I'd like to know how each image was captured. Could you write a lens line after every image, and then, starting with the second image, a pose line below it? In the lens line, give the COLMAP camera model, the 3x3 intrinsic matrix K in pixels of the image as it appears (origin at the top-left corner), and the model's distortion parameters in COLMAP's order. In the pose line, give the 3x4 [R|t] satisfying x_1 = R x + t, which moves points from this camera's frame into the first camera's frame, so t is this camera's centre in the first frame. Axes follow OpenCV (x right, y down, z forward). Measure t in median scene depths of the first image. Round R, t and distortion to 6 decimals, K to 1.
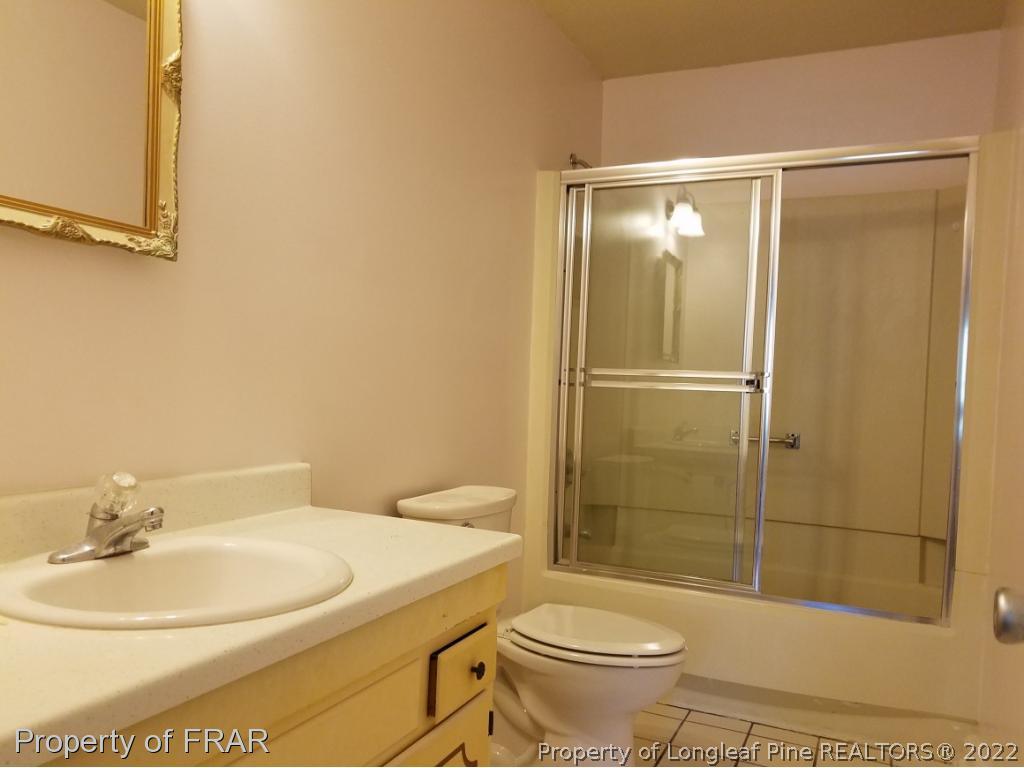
lens RADIAL K [[809.0, 0, 494.9], [0, 809.0, 408.9], [0, 0, 1]] dist [0.007406, -0.013801]
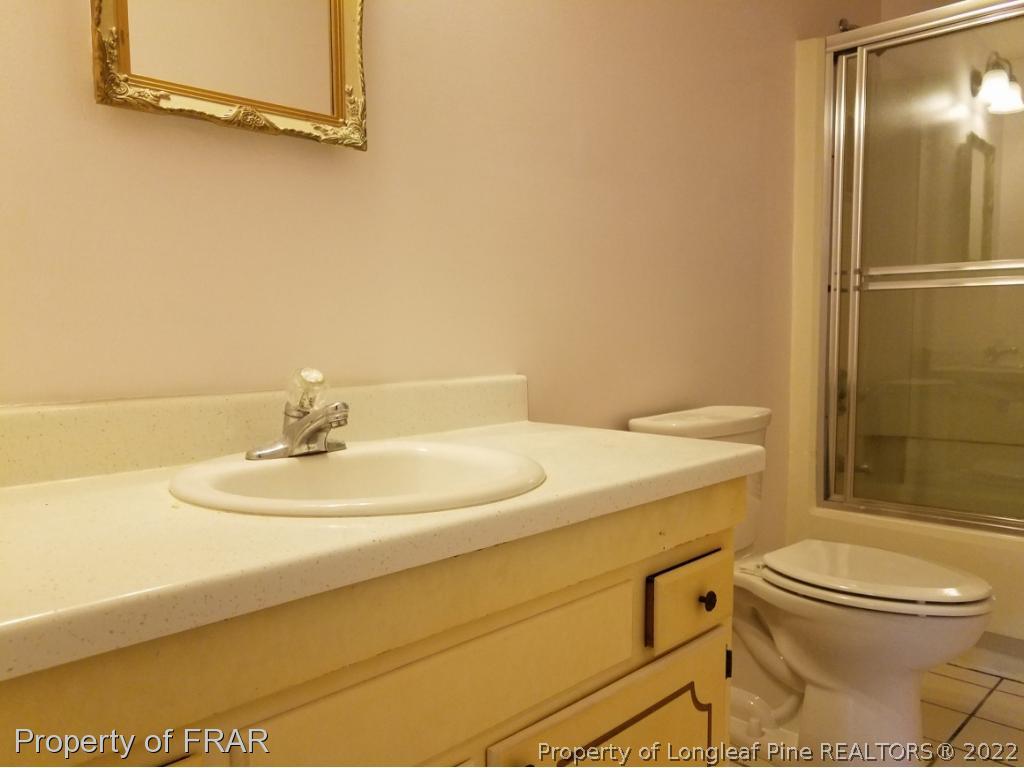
lens RADIAL K [[809.0, 0, 489.0], [0, 809.0, 408.1], [0, 0, 1]] dist [0.007406, -0.013801]
pose [[0.943902, -0.014800, -0.329894, 0.028298], [0.034584, 0.997932, 0.054183, 0.041951], [0.328409, -0.062553, 0.942462, 0.084583]]
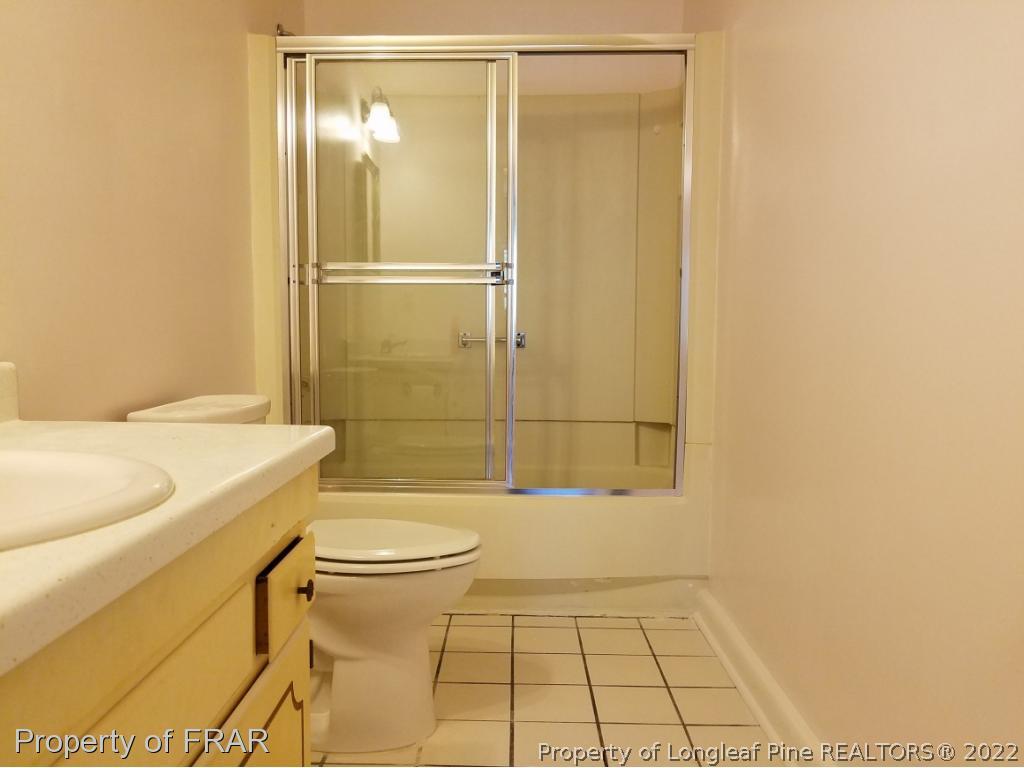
lens RADIAL K [[809.0, 0, 491.9], [0, 809.0, 387.8], [0, 0, 1]] dist [0.007406, -0.013801]
pose [[0.912534, -0.063179, 0.404092, -0.101869], [0.041940, 0.997244, 0.061206, 0.049296], [-0.406845, -0.038904, 0.912668, 0.120539]]
